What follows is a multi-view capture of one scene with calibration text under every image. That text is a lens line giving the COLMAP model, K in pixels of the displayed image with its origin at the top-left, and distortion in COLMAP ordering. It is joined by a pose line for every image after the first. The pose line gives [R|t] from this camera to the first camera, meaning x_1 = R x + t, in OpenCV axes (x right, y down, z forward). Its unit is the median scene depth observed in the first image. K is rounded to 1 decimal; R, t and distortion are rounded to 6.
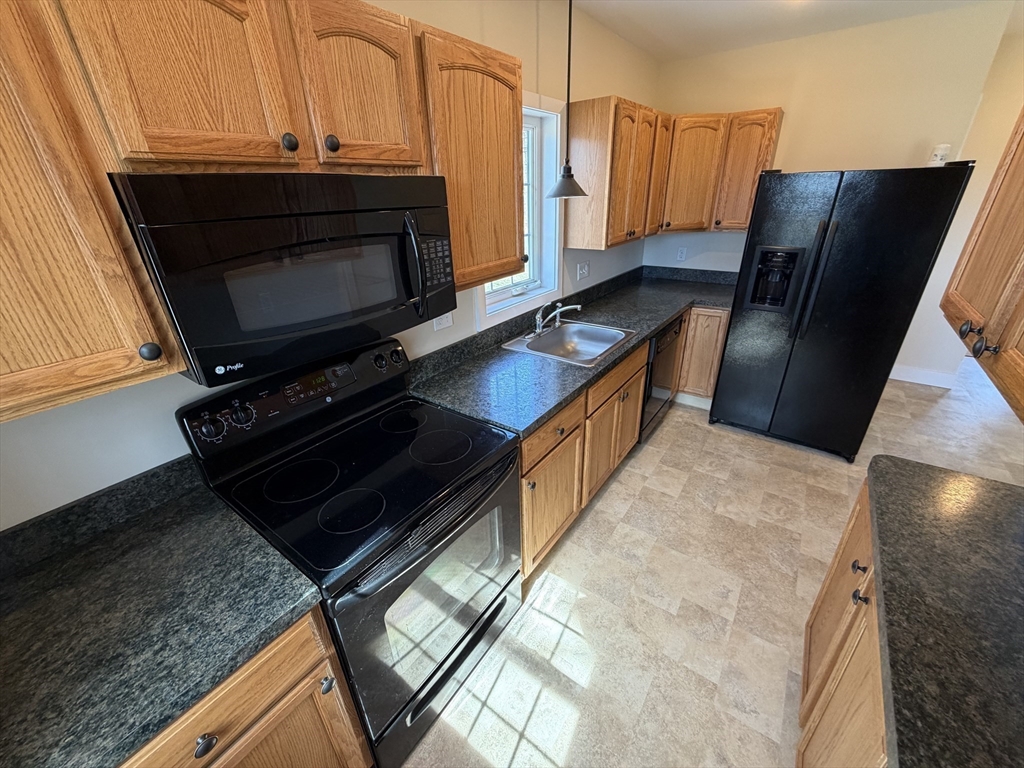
lens RADIAL K [[408.0, 0, 509.9], [0, 408.0, 386.6], [0, 0, 1]] dist [-0.000372, 0.000016]
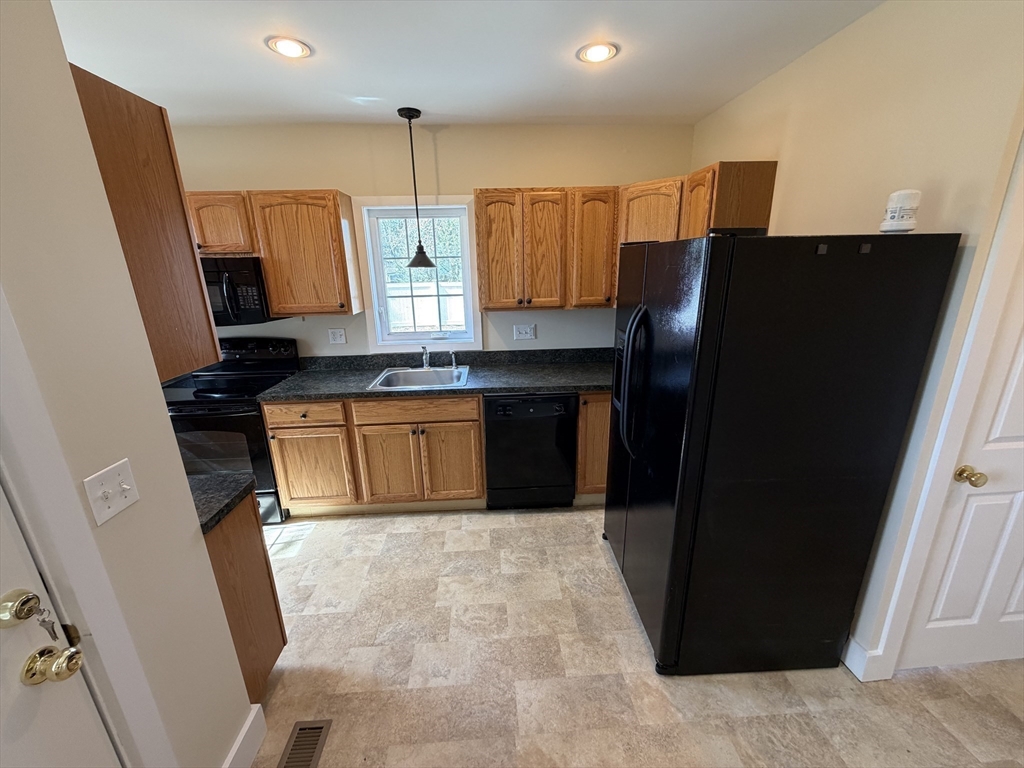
lens RADIAL K [[408.0, 0, 509.9], [0, 408.0, 386.6], [0, 0, 1]] dist [-0.000372, 0.000016]
pose [[0.637289, 0.239961, -0.732312, 1.406199], [-0.333100, 0.942700, 0.019023, -0.228156], [0.694915, 0.231810, 0.680703, 0.401160]]
